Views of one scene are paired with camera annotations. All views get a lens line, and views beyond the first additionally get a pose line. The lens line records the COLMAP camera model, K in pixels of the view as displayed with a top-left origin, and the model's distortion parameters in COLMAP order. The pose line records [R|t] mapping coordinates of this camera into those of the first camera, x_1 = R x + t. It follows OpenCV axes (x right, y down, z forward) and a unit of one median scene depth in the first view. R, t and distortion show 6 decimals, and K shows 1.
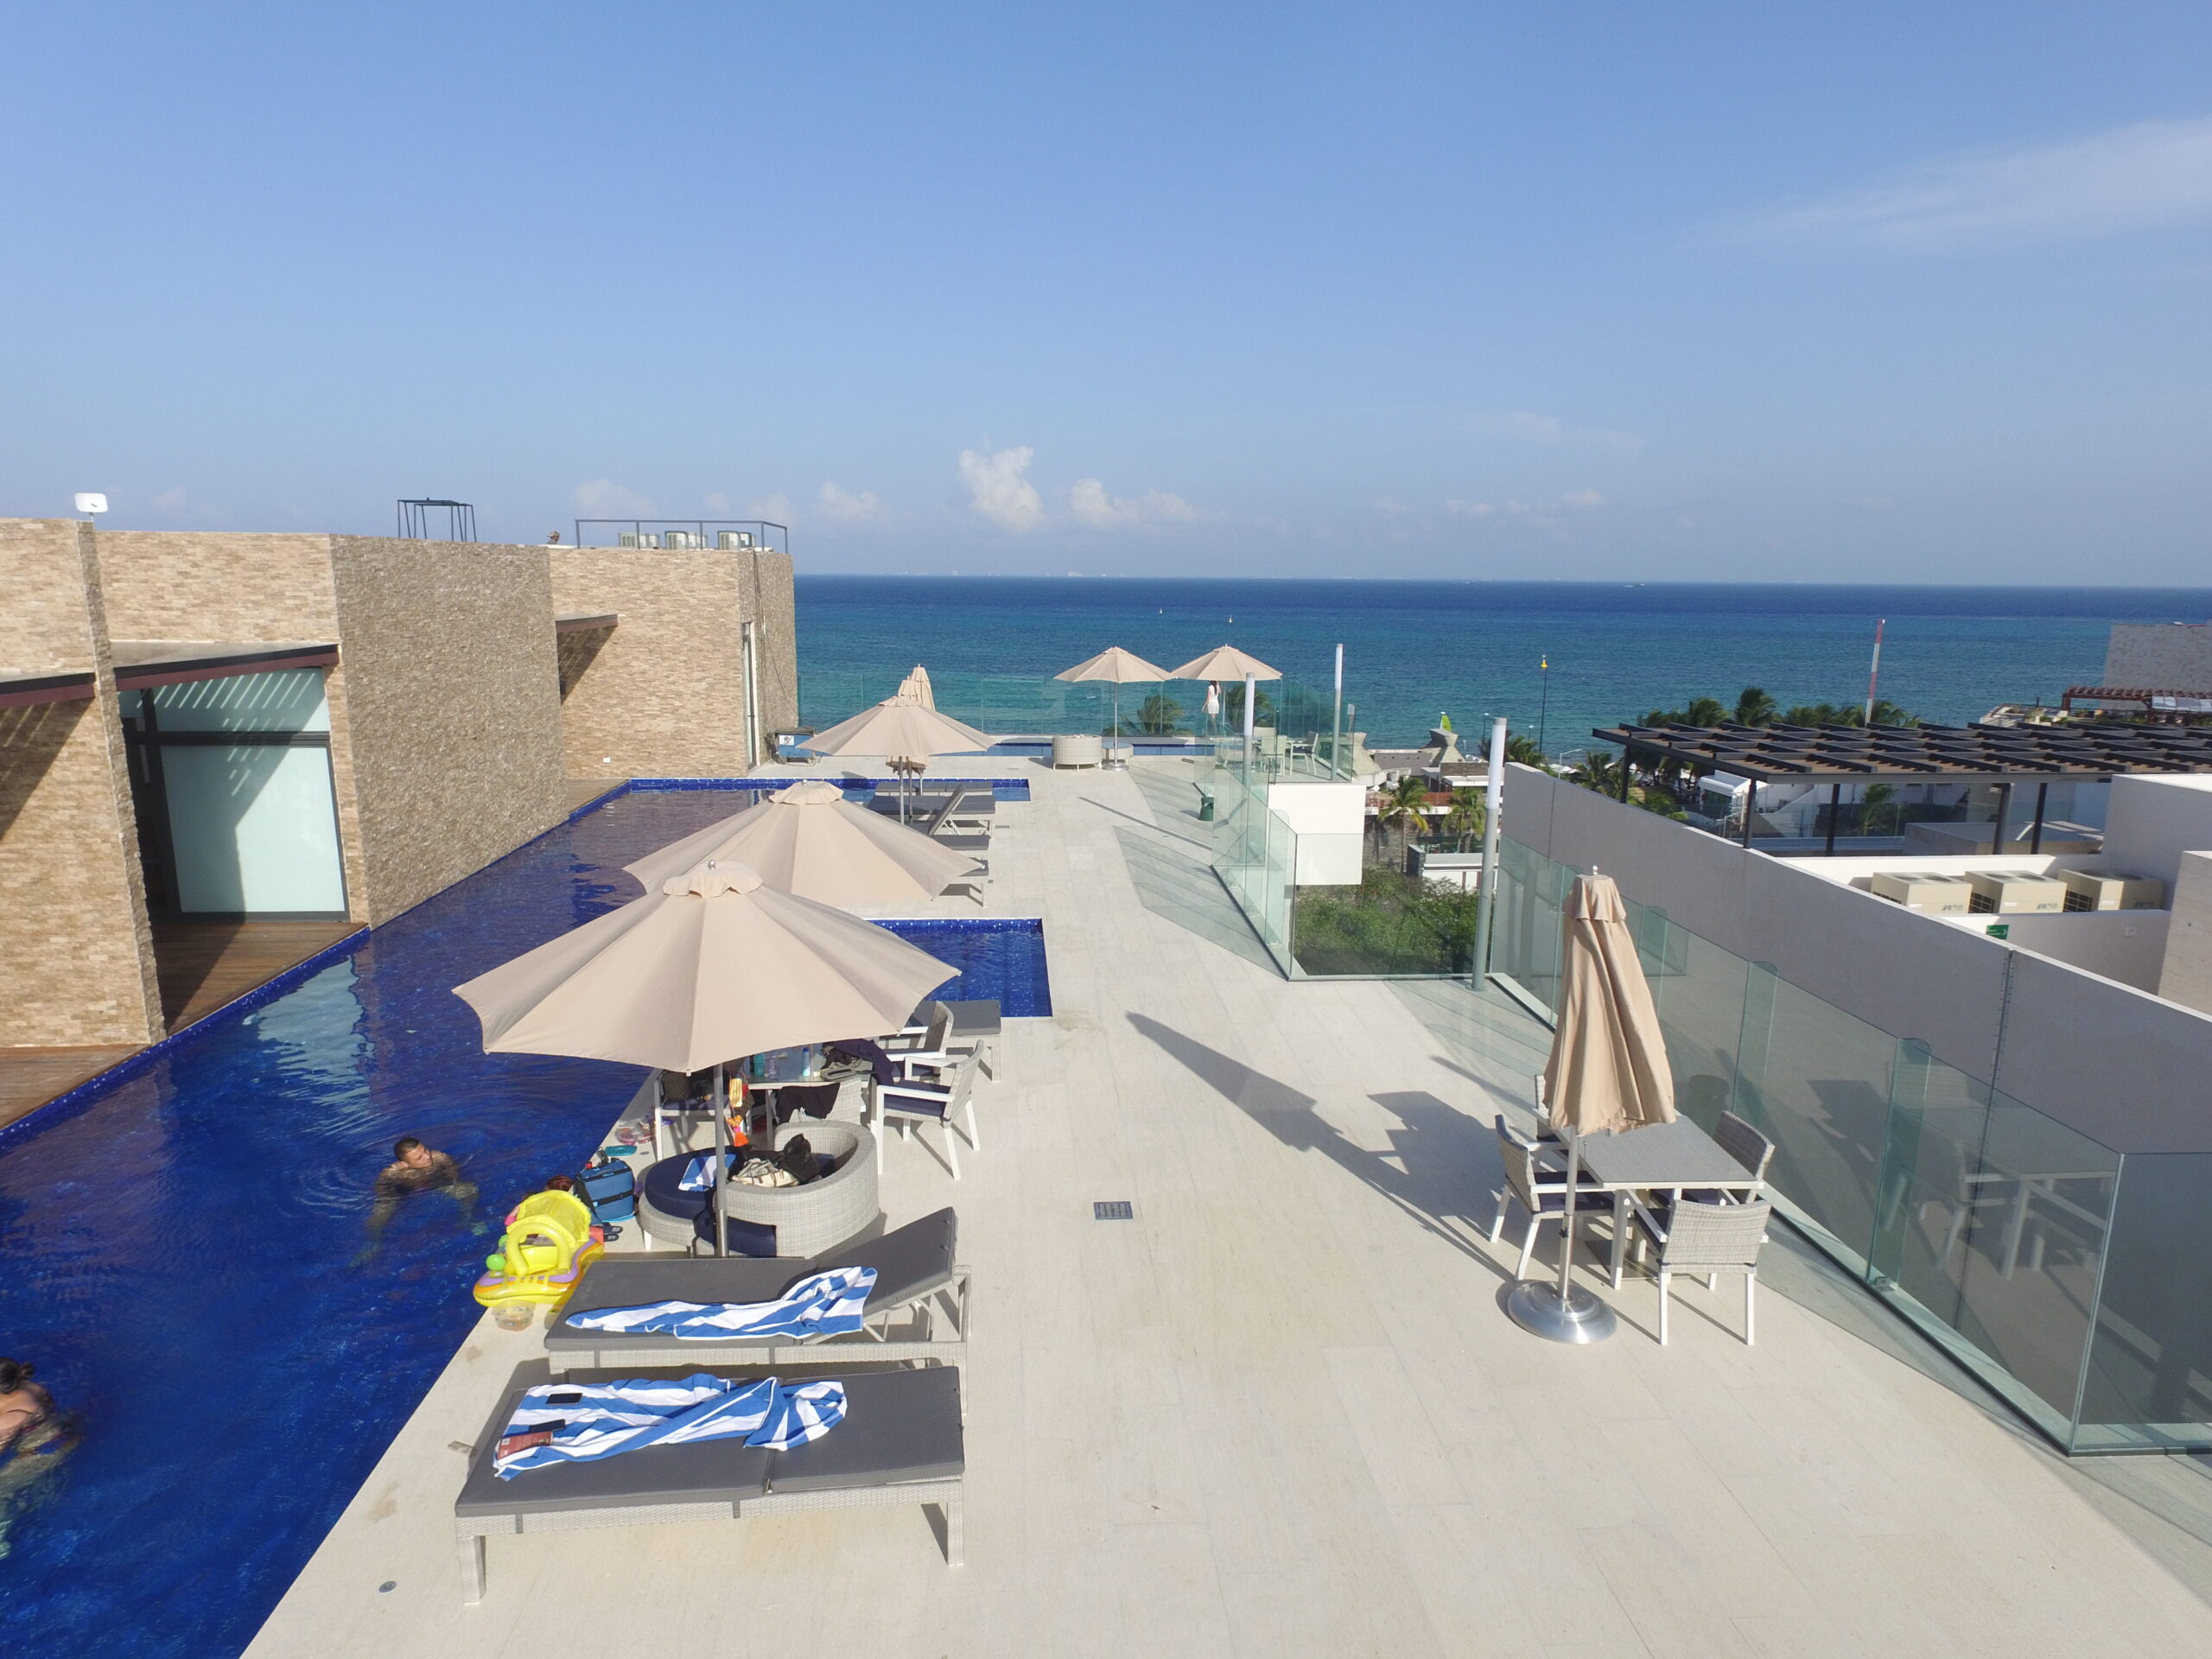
lens RADIAL K [[1267.5, 0, 1106.0], [0, 1267.5, 829.5], [0, 0, 1]] dist [-0.014394, 0.016335]
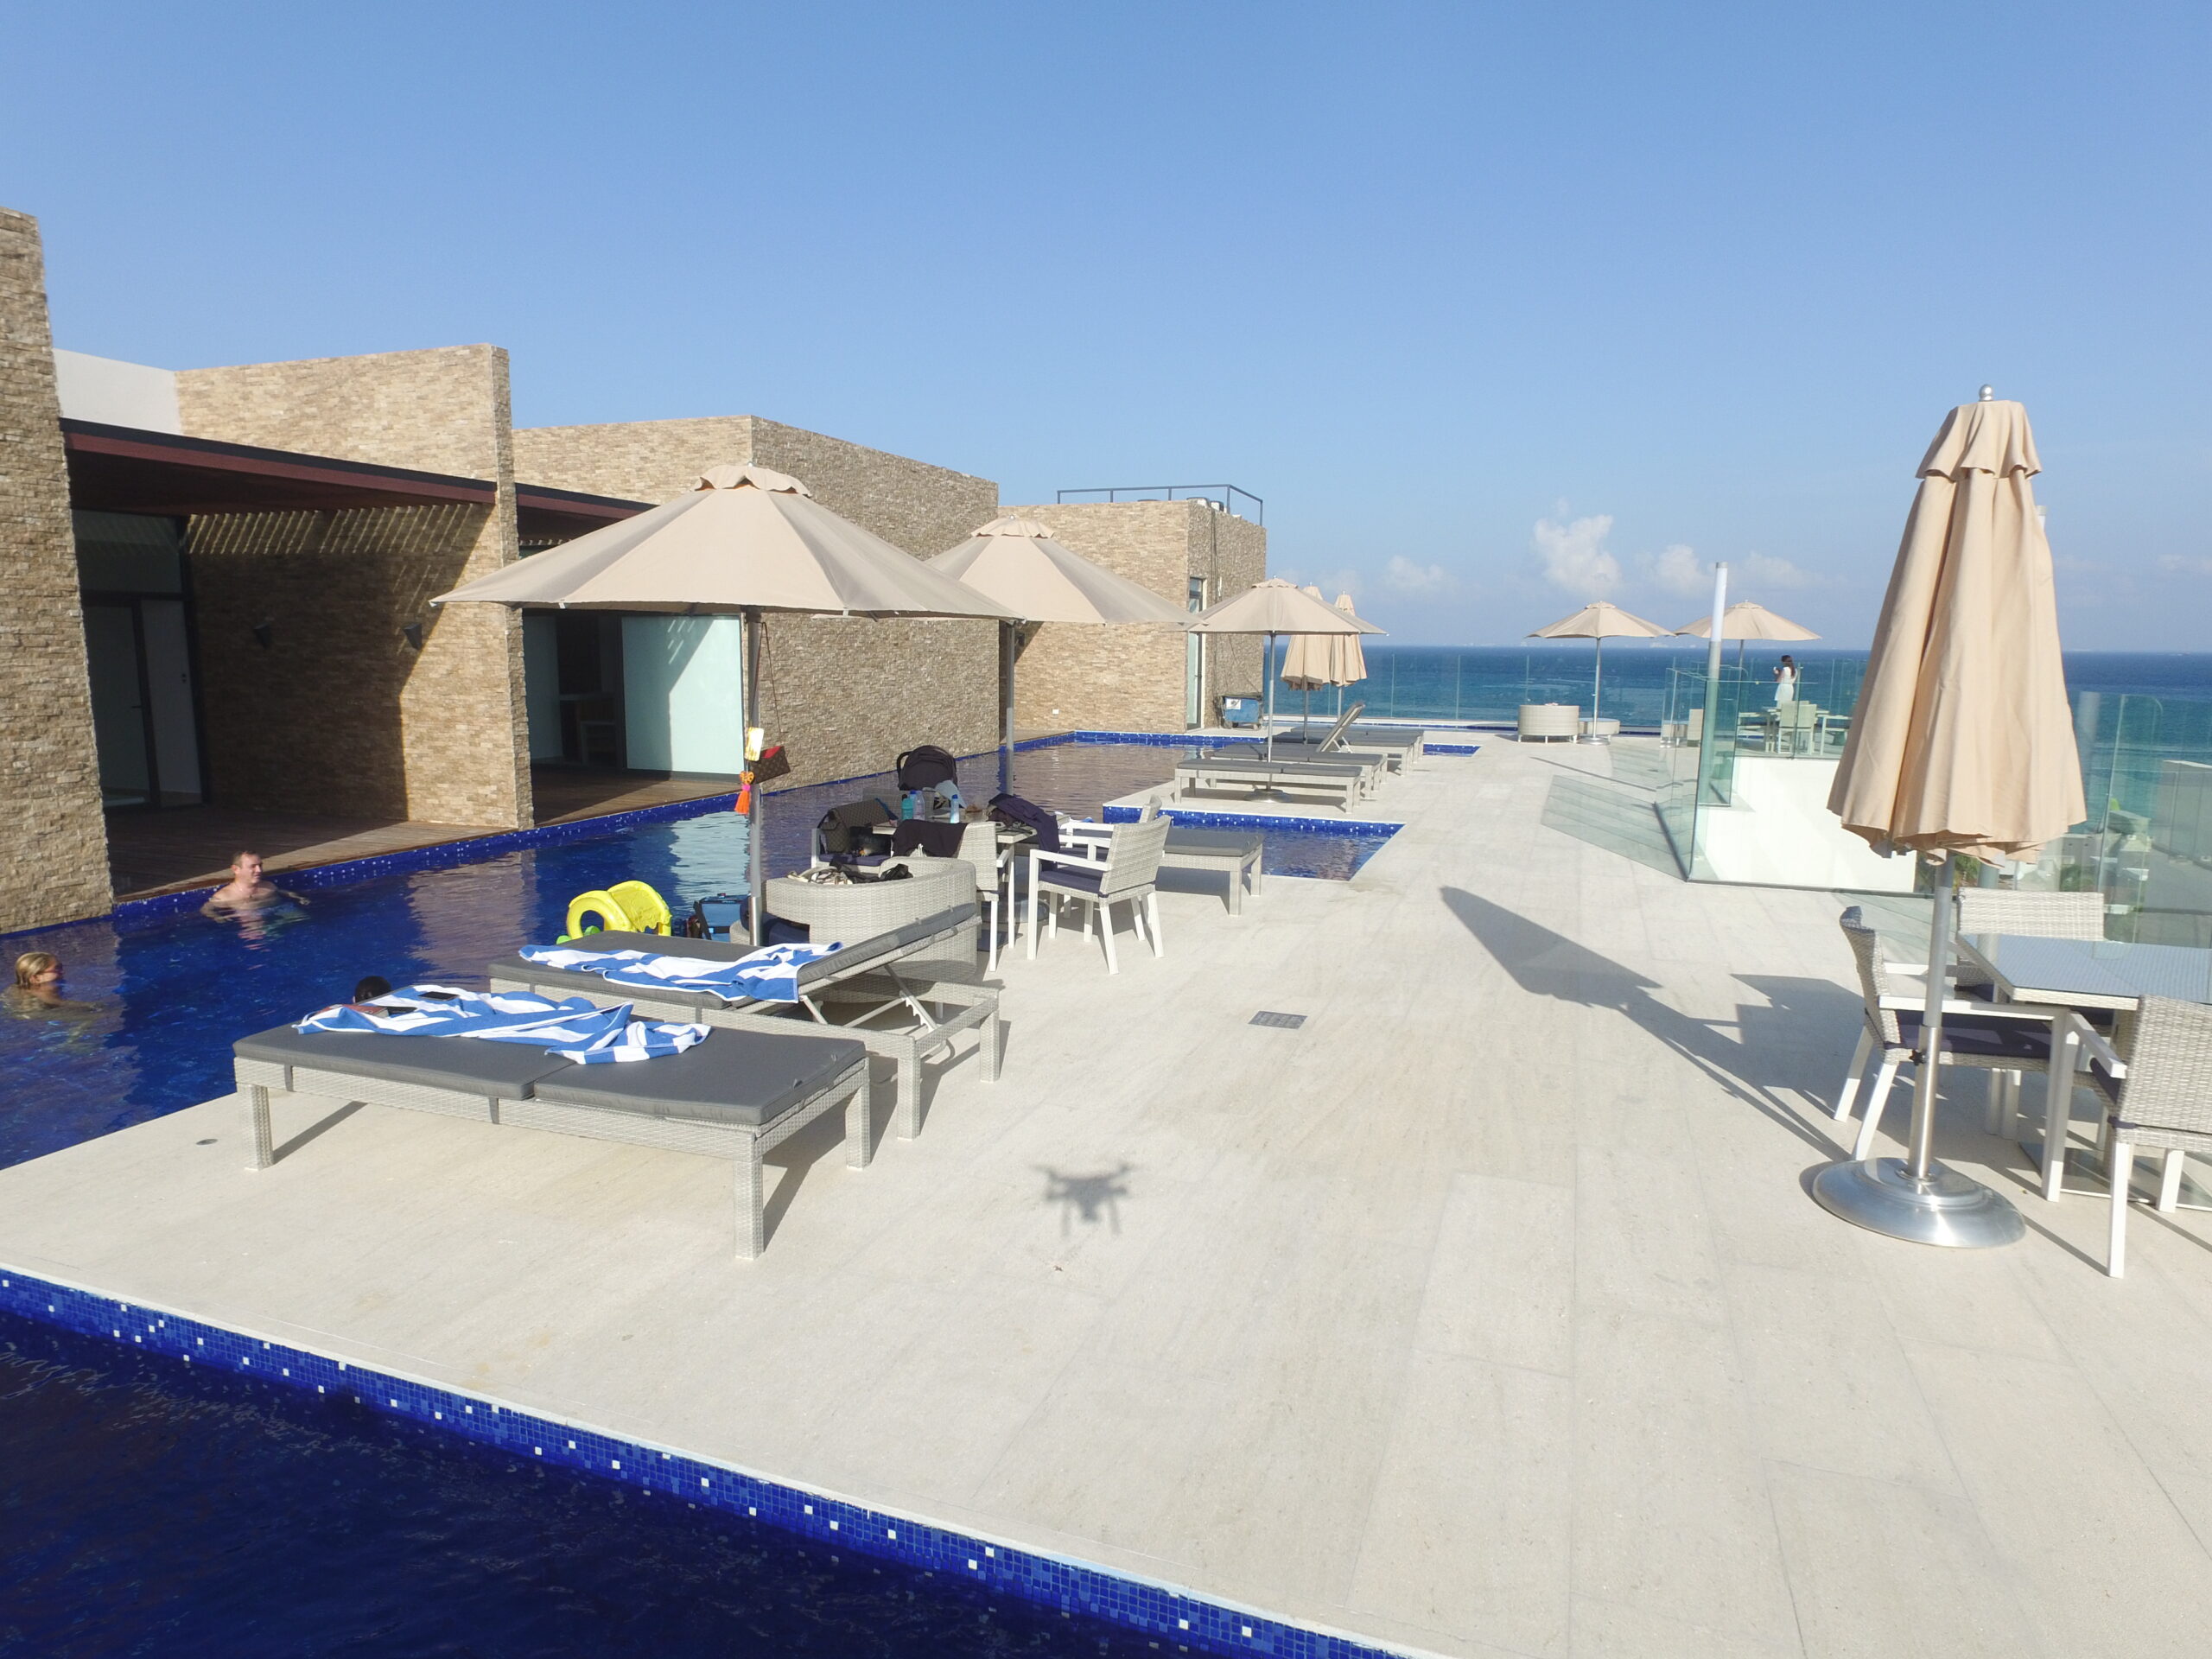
lens RADIAL K [[1274.5, 0, 1106.0], [0, 1274.5, 829.5], [0, 0, 1]] dist [0.003946, 0.000050]
pose [[0.911617, 0.060356, -0.406585, 0.161497], [-0.079936, 0.996308, -0.031330, 0.167333], [0.403193, 0.061062, 0.913076, 0.199507]]
